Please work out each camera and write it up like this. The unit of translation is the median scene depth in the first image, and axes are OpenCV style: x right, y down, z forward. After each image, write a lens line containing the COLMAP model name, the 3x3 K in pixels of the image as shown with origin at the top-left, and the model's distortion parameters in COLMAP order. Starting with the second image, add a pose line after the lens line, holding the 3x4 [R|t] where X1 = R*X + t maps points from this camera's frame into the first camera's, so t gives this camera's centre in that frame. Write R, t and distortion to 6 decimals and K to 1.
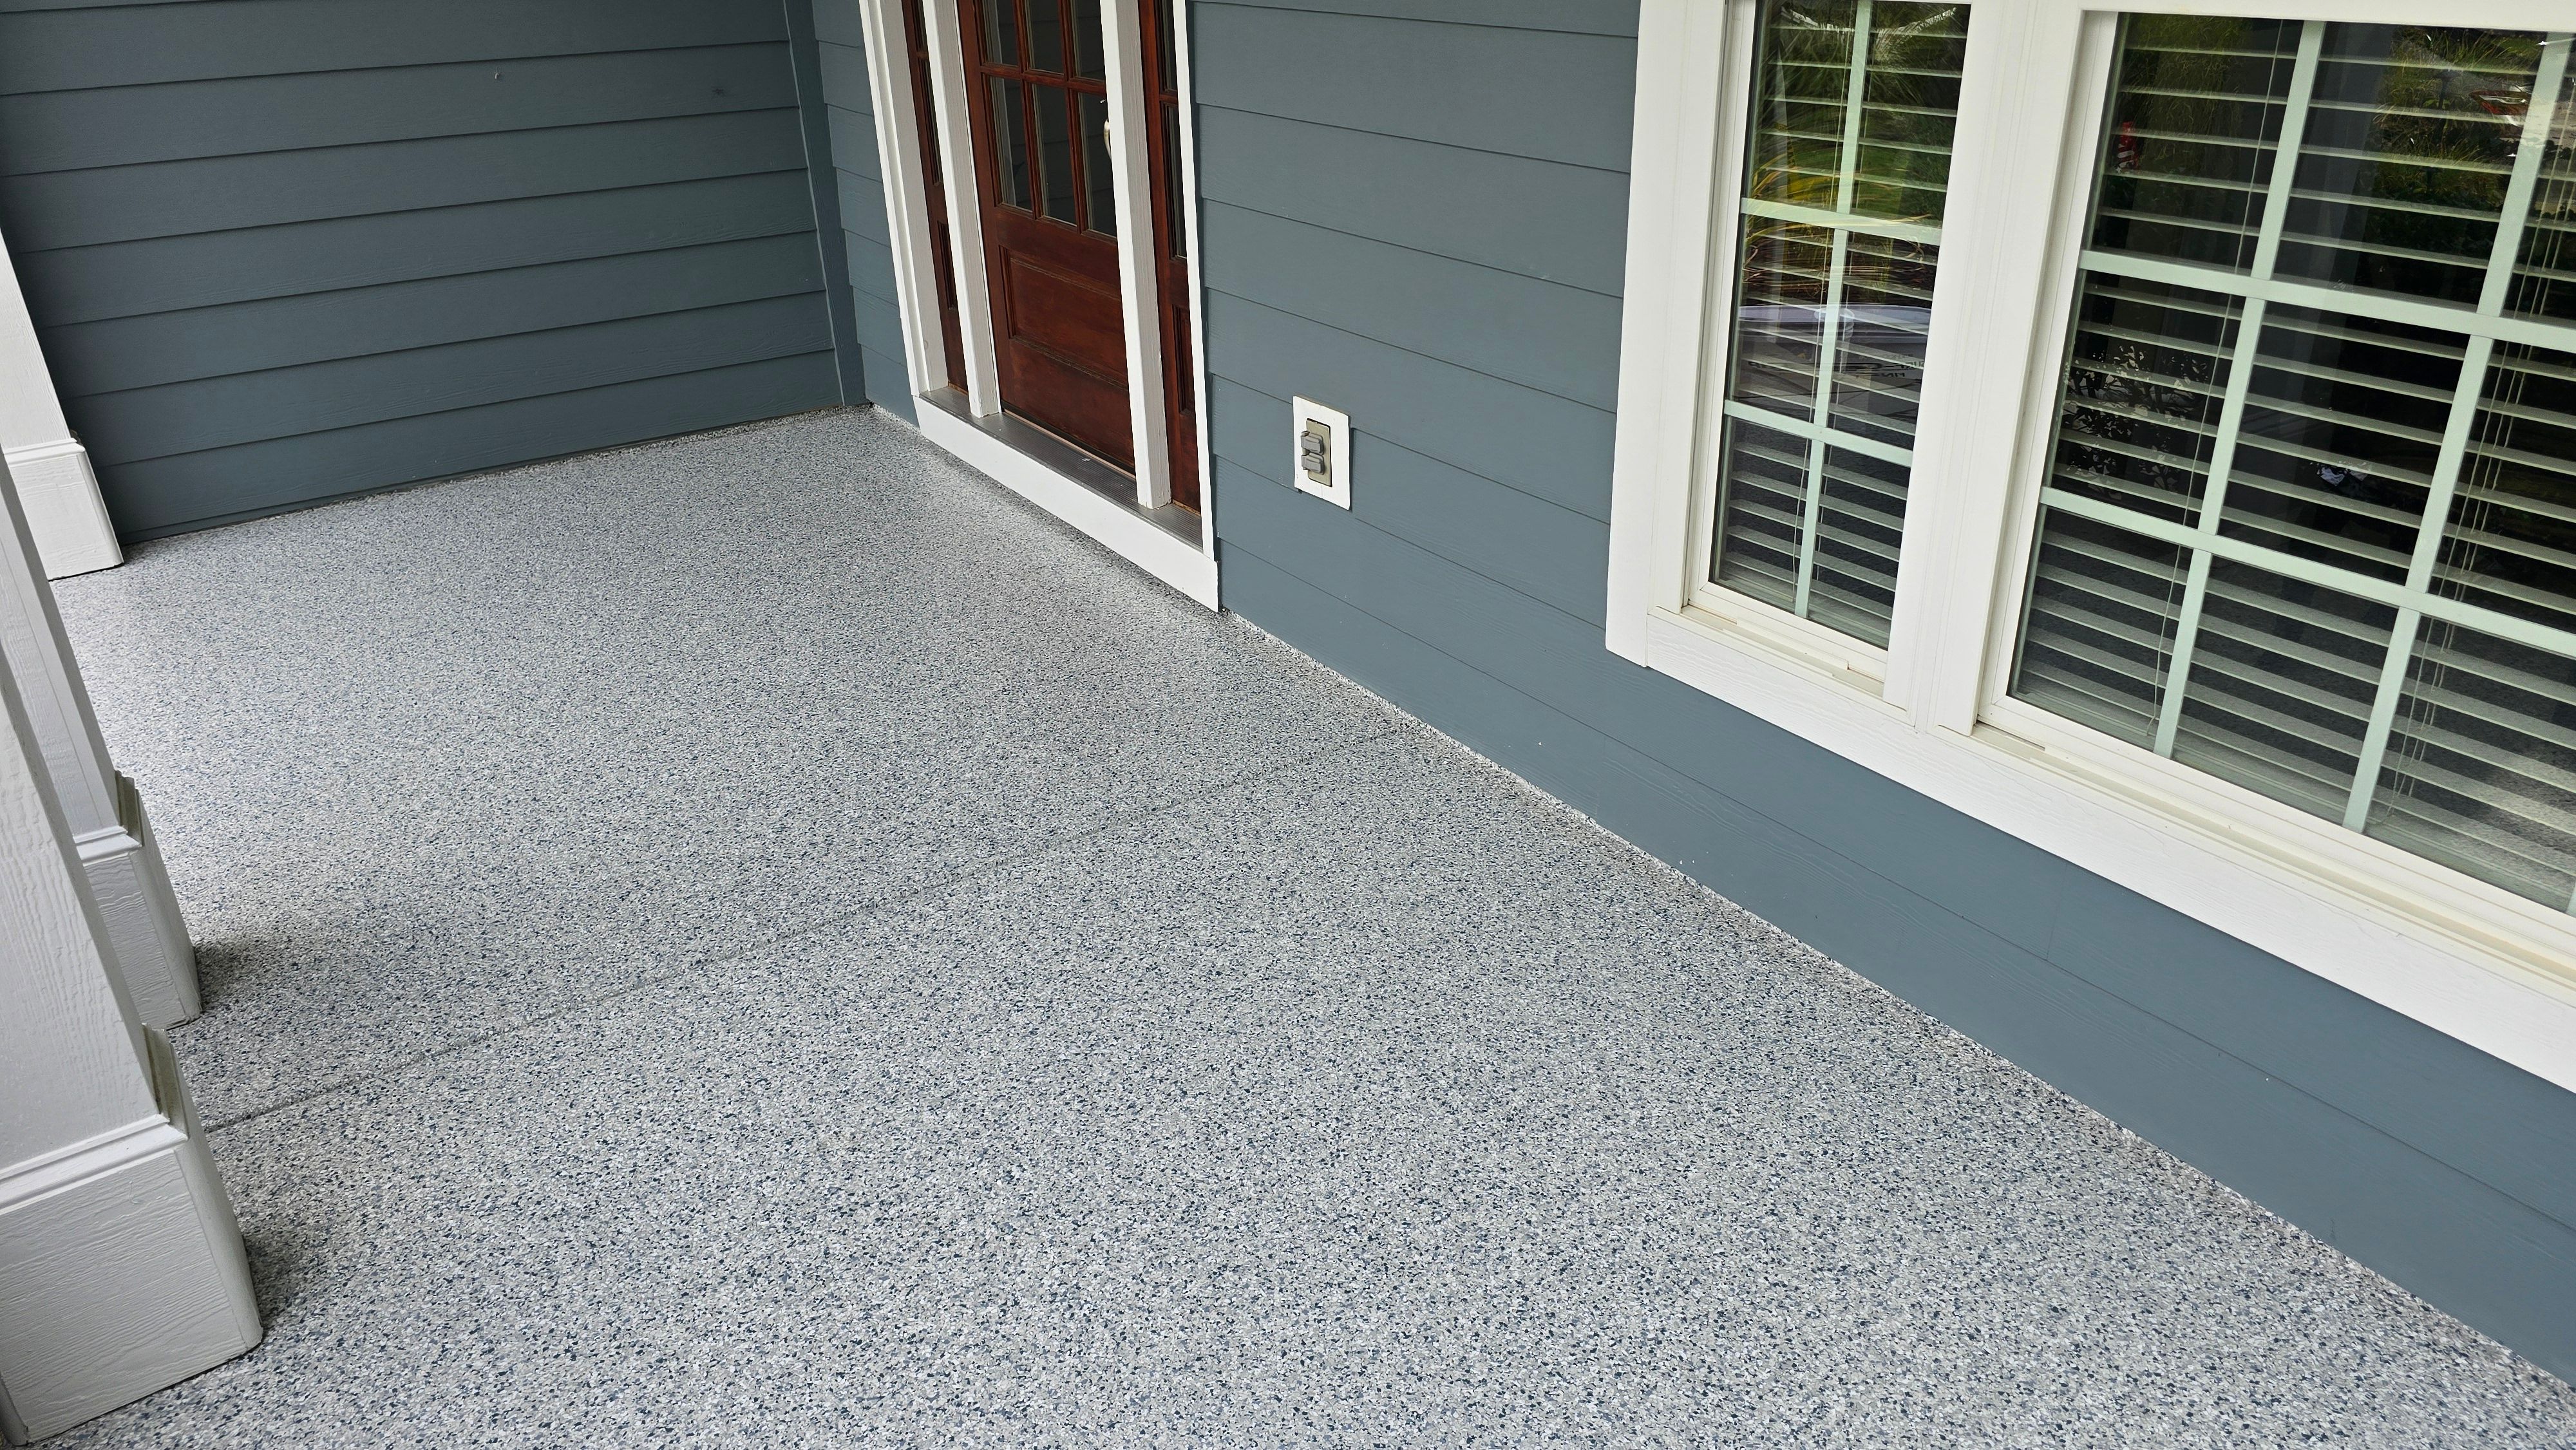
lens RADIAL K [[1734.9, 0, 1293.5], [0, 1734.9, 687.6], [0, 0, 1]] dist [0.041062, -0.045365]
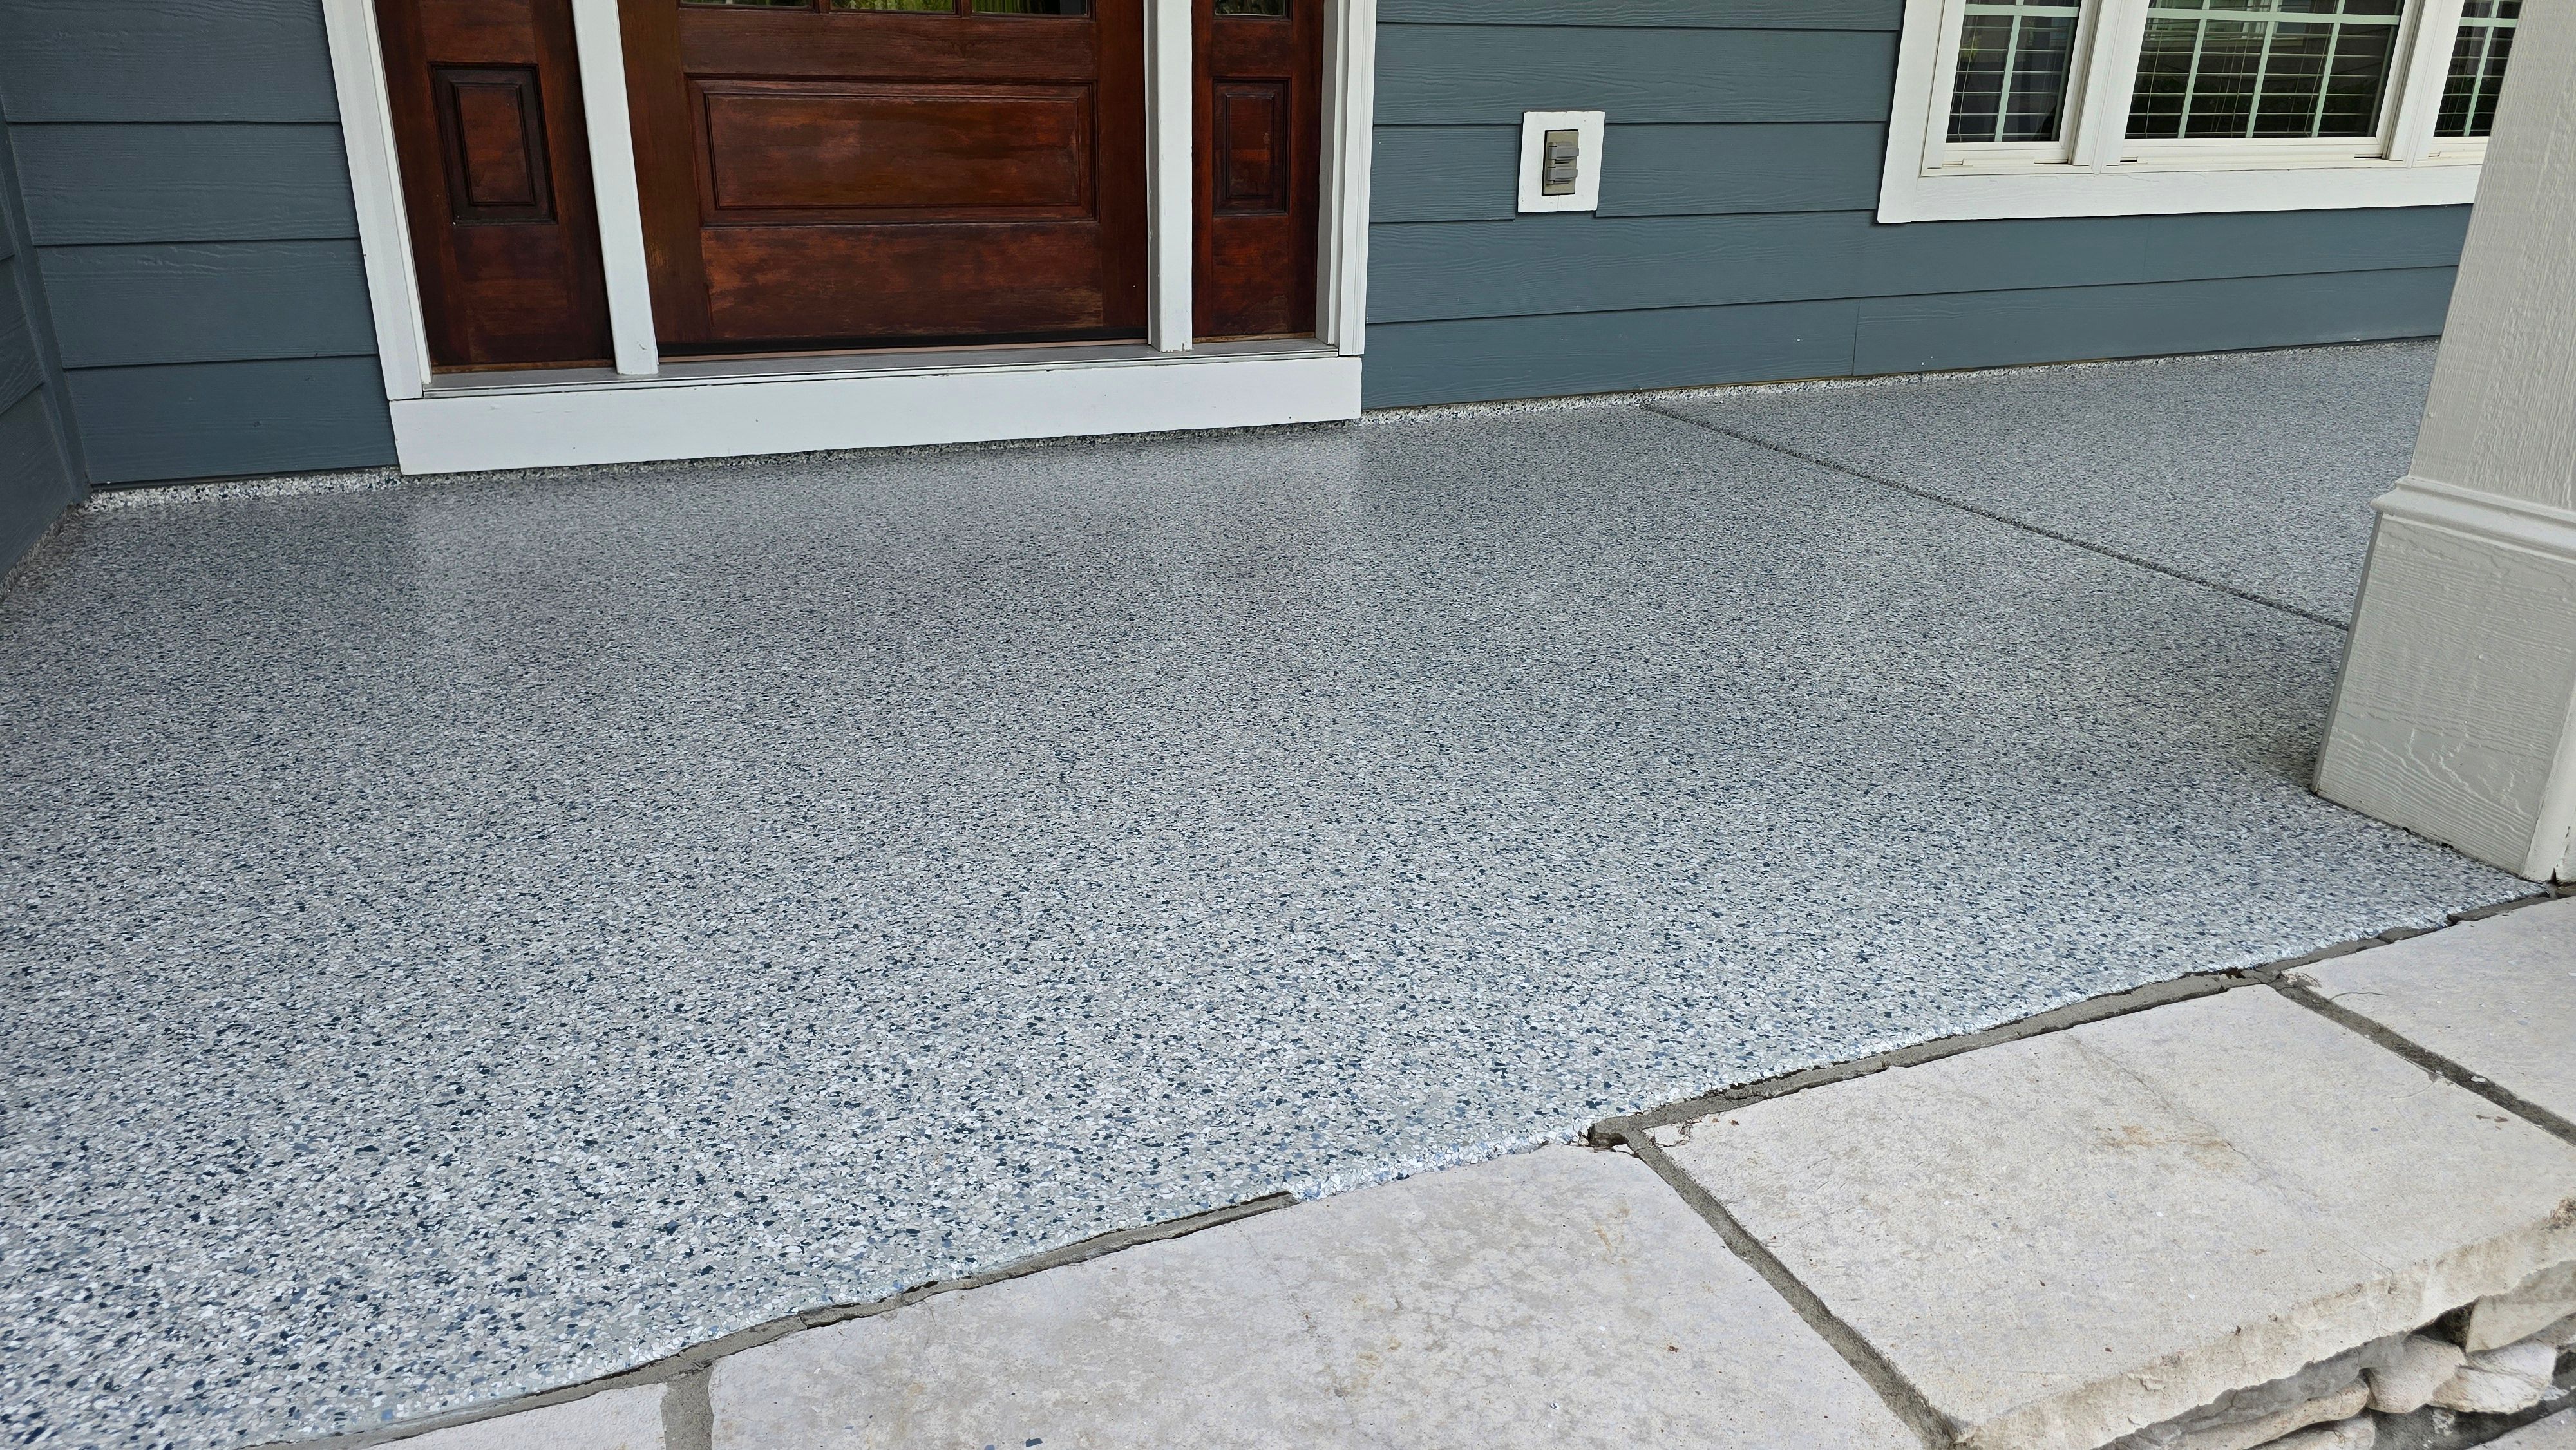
lens RADIAL K [[1721.2, 0, 1288.0], [0, 1721.2, 725.0], [0, 0, 1]] dist [0.058138, -0.060793]
pose [[0.203797, -0.335291, 0.919808, -1.273709], [0.392626, 0.888653, 0.236942, -0.173433], [-0.896834, 0.312853, 0.312748, 1.103654]]
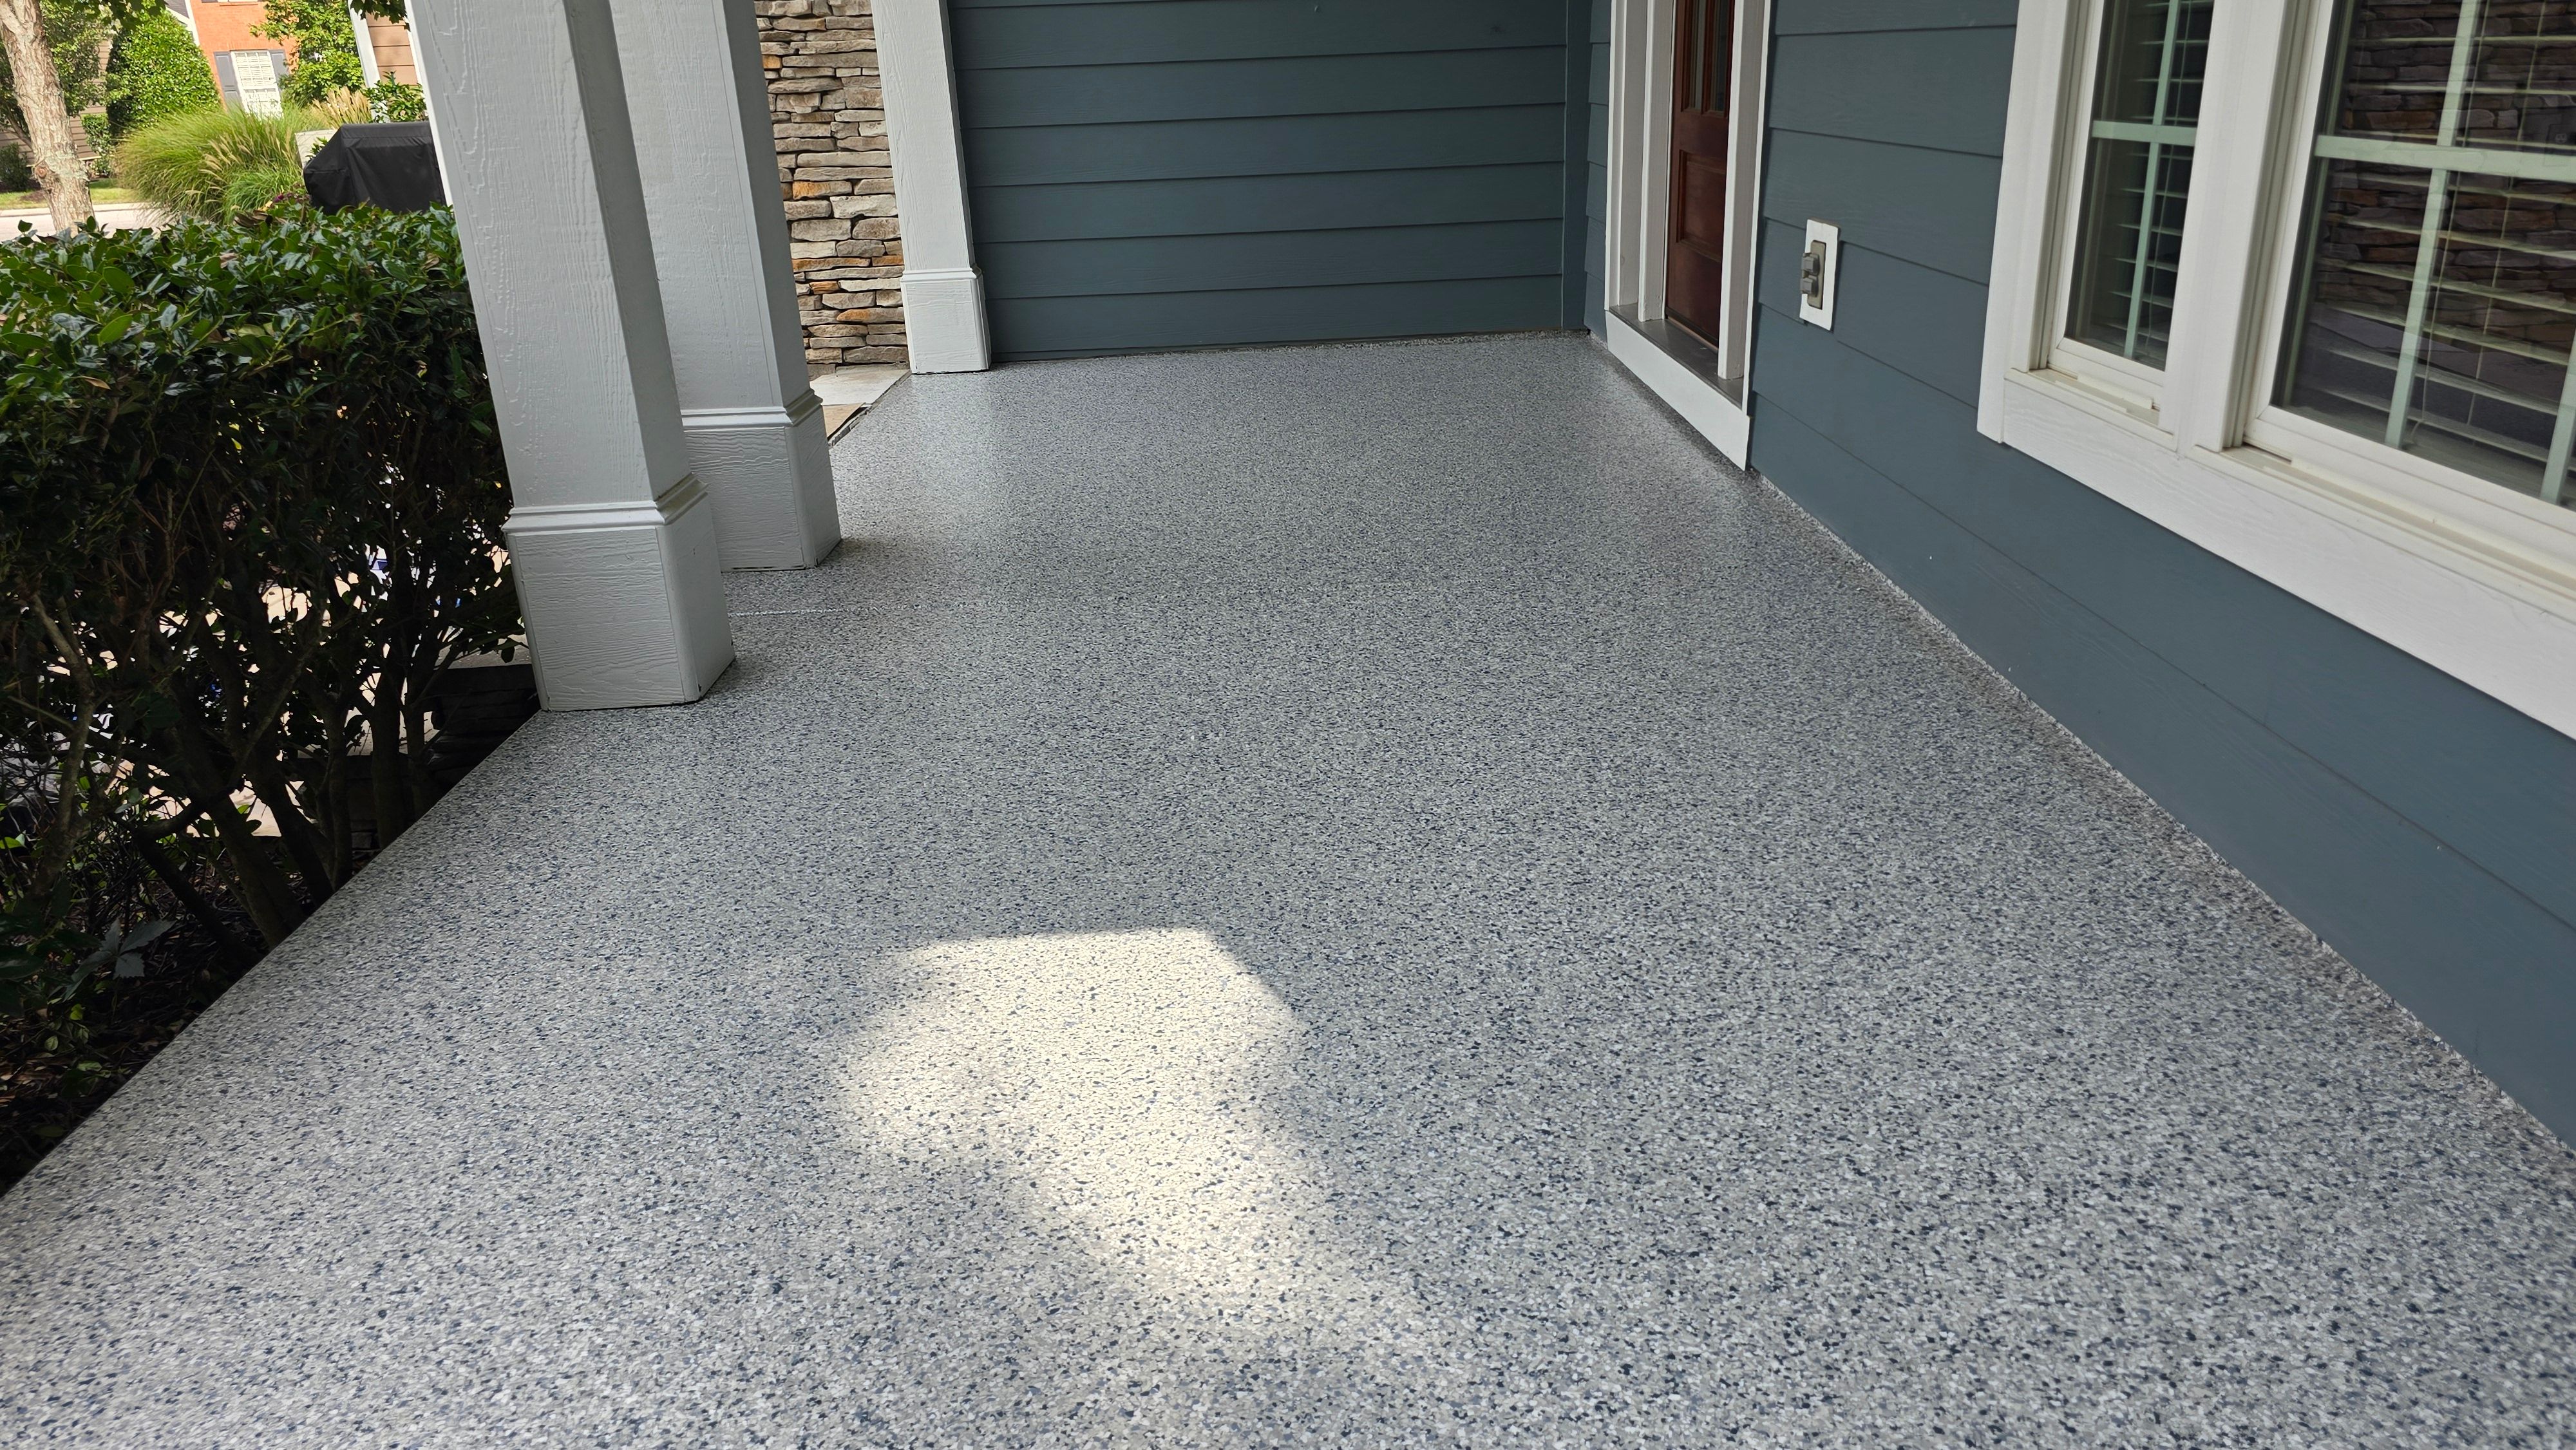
lens RADIAL K [[1721.2, 0, 1288.0], [0, 1721.2, 725.0], [0, 0, 1]] dist [0.058138, -0.060793]
pose [[0.837695, 0.189670, -0.512145, 0.375793], [-0.214750, 0.976613, 0.010424, 0.199705], [0.502145, 0.101251, 0.858836, 0.035639]]
